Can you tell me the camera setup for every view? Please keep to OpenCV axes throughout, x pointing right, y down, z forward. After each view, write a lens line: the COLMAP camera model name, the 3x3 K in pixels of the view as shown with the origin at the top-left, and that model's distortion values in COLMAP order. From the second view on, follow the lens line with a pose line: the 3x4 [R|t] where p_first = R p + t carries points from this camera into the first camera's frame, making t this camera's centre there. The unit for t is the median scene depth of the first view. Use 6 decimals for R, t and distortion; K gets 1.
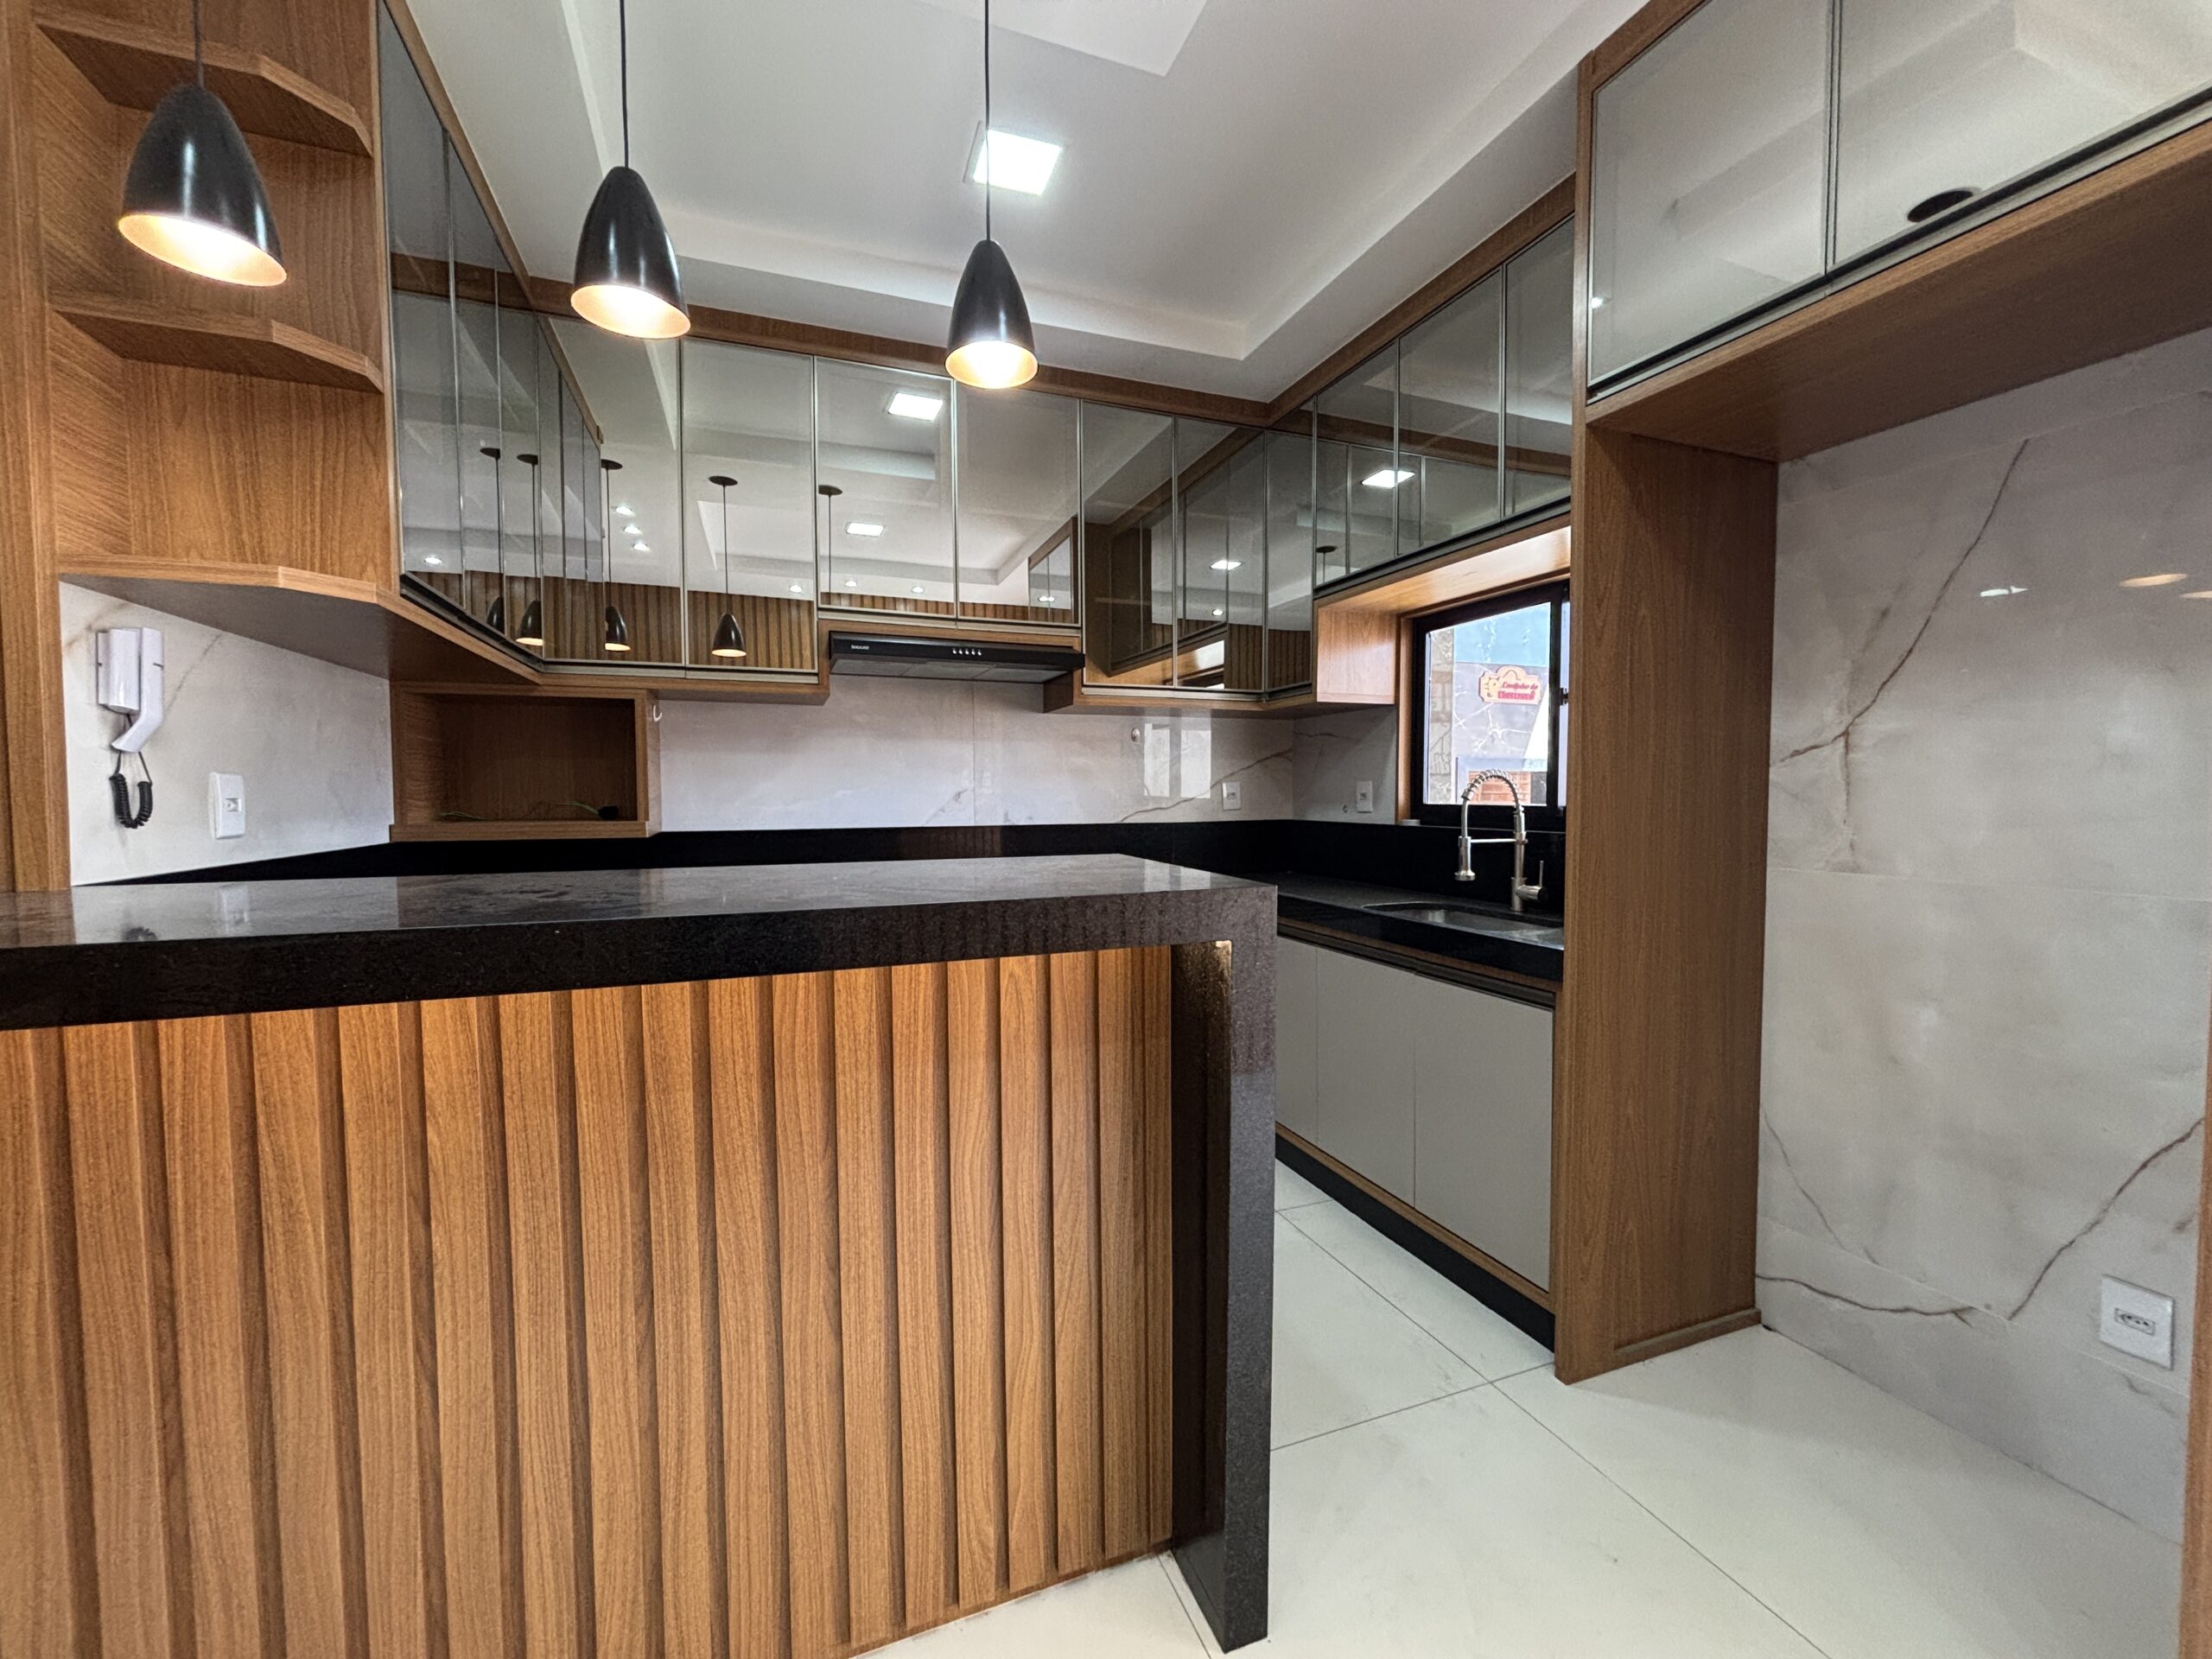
lens RADIAL K [[884.7, 0, 1103.2], [0, 884.7, 826.5], [0, 0, 1]] dist [0.001060, -0.000394]
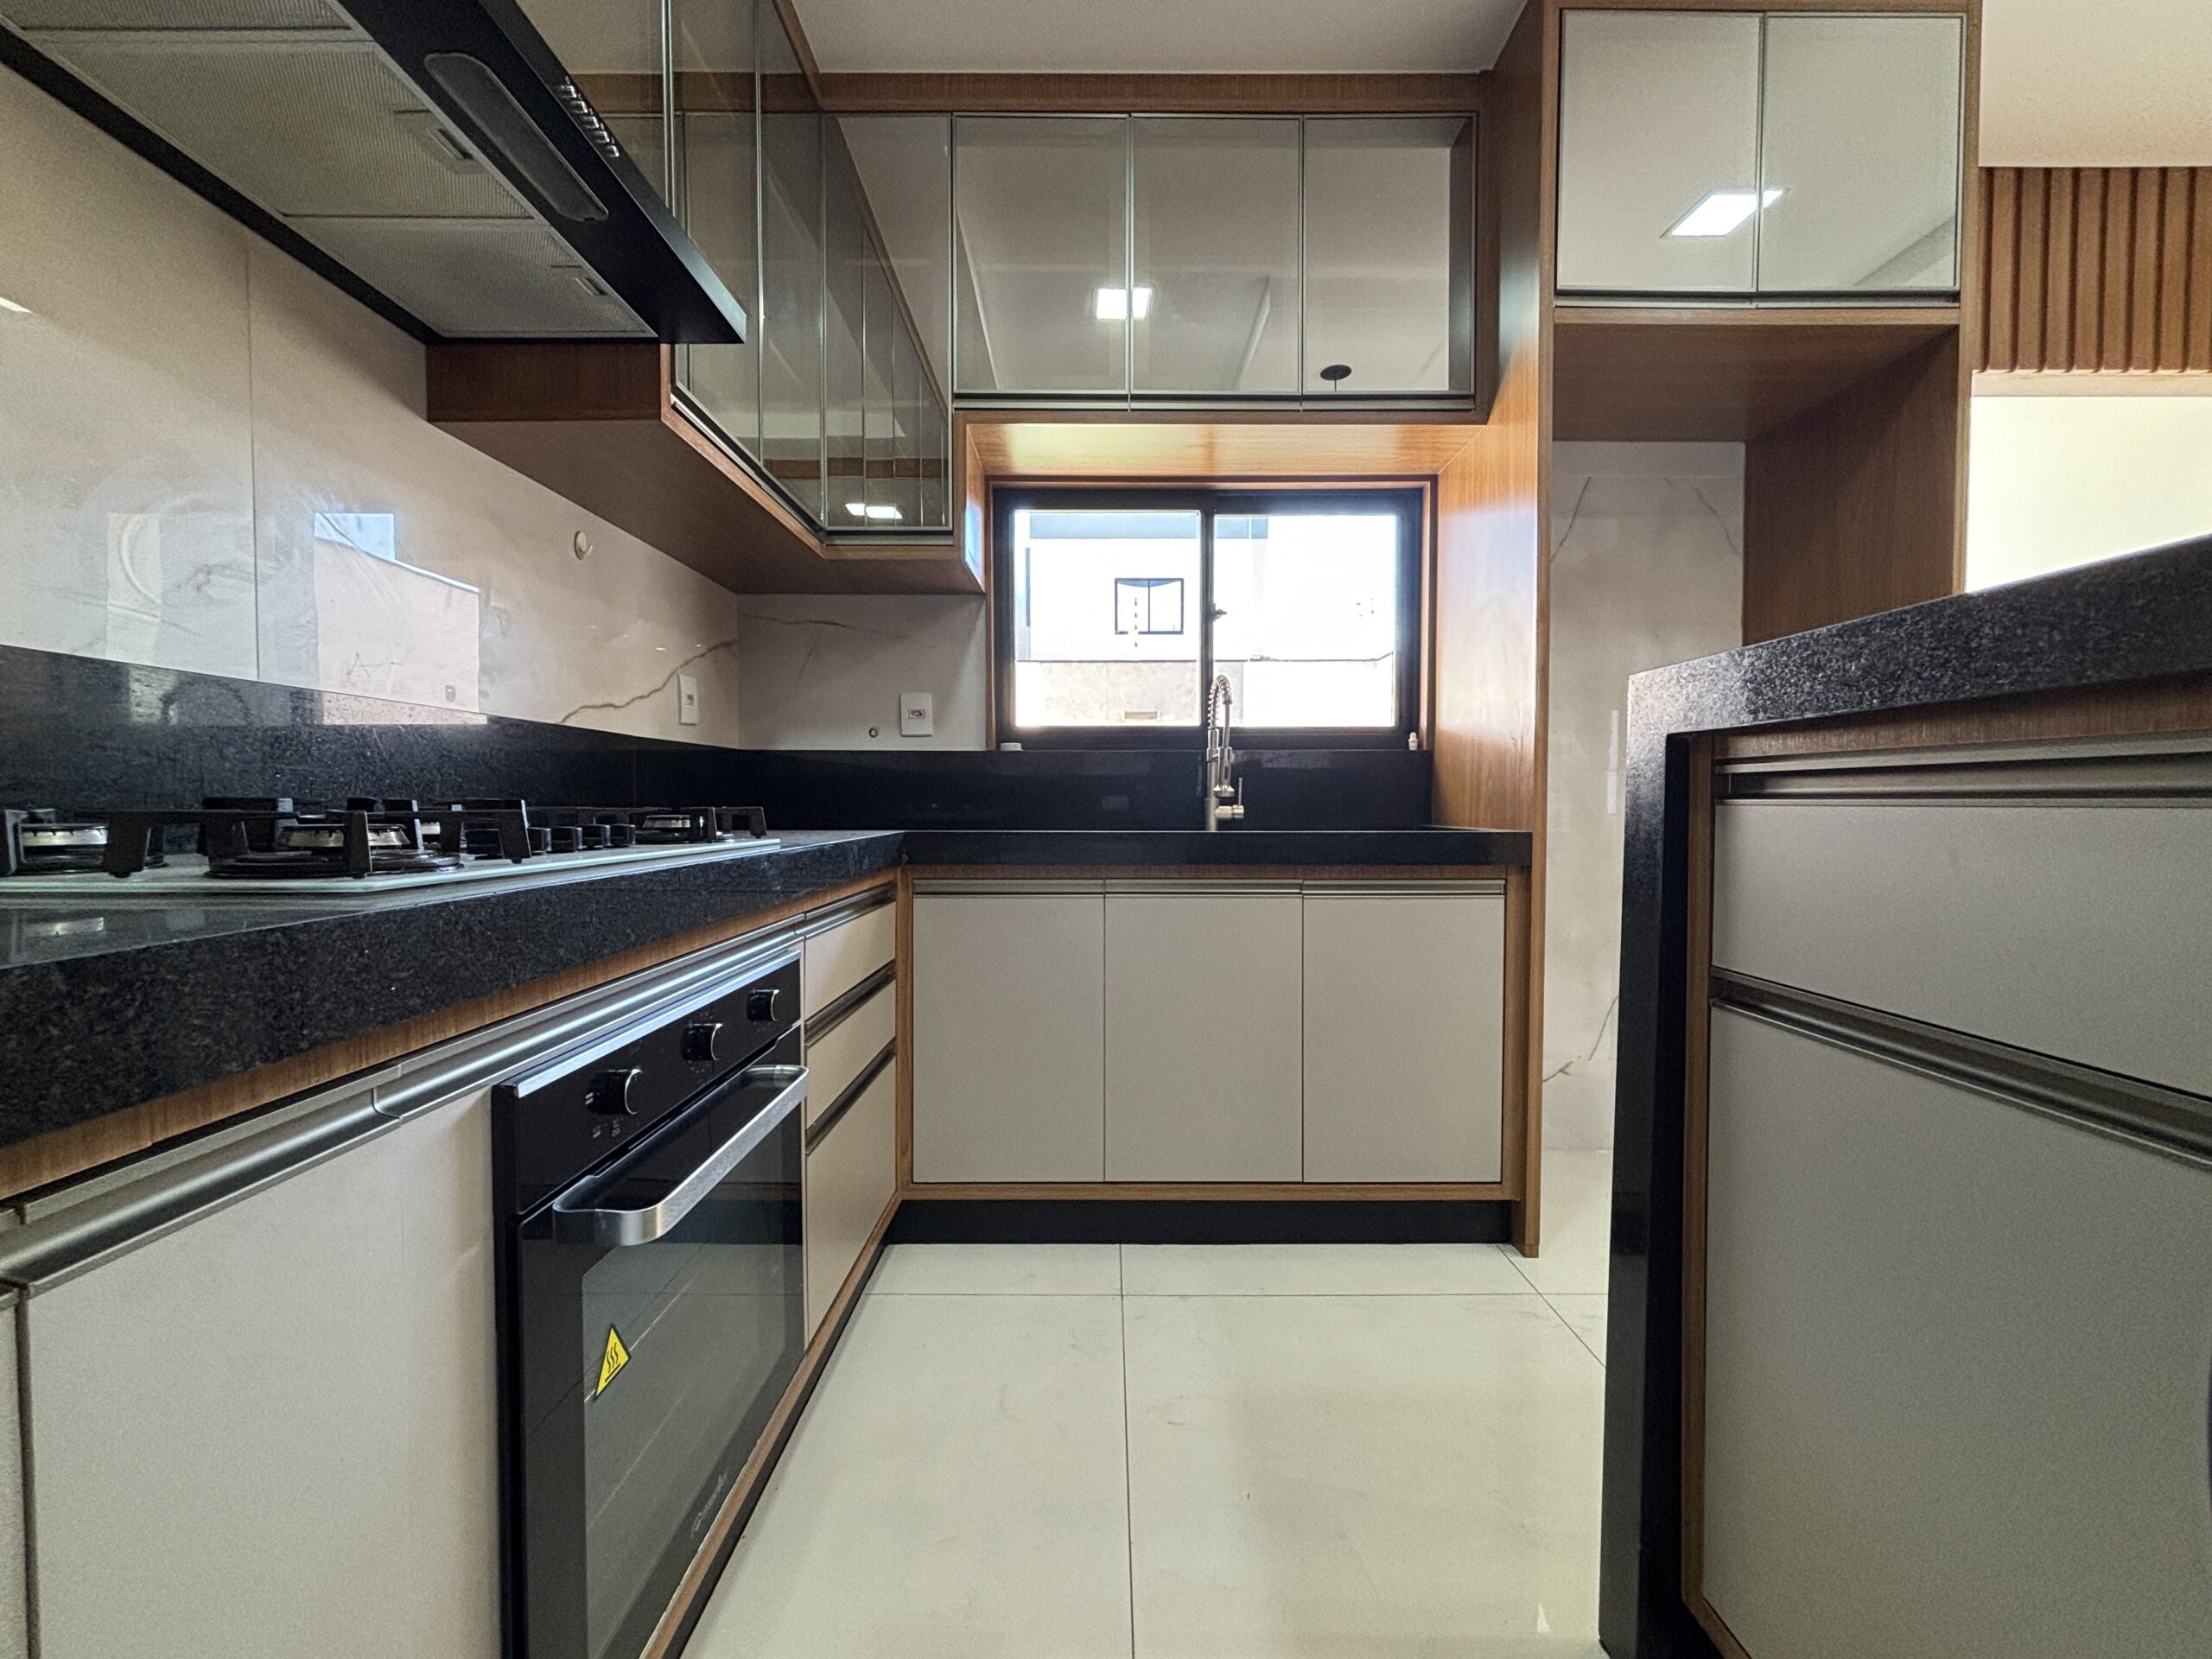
lens RADIAL K [[884.7, 0, 1103.2], [0, 884.7, 826.5], [0, 0, 1]] dist [0.001060, -0.000394]
pose [[0.354354, -0.019539, 0.934907, -0.335331], [0.037797, 0.999264, 0.006558, 0.059880], [-0.934347, 0.033012, 0.354832, 0.606260]]
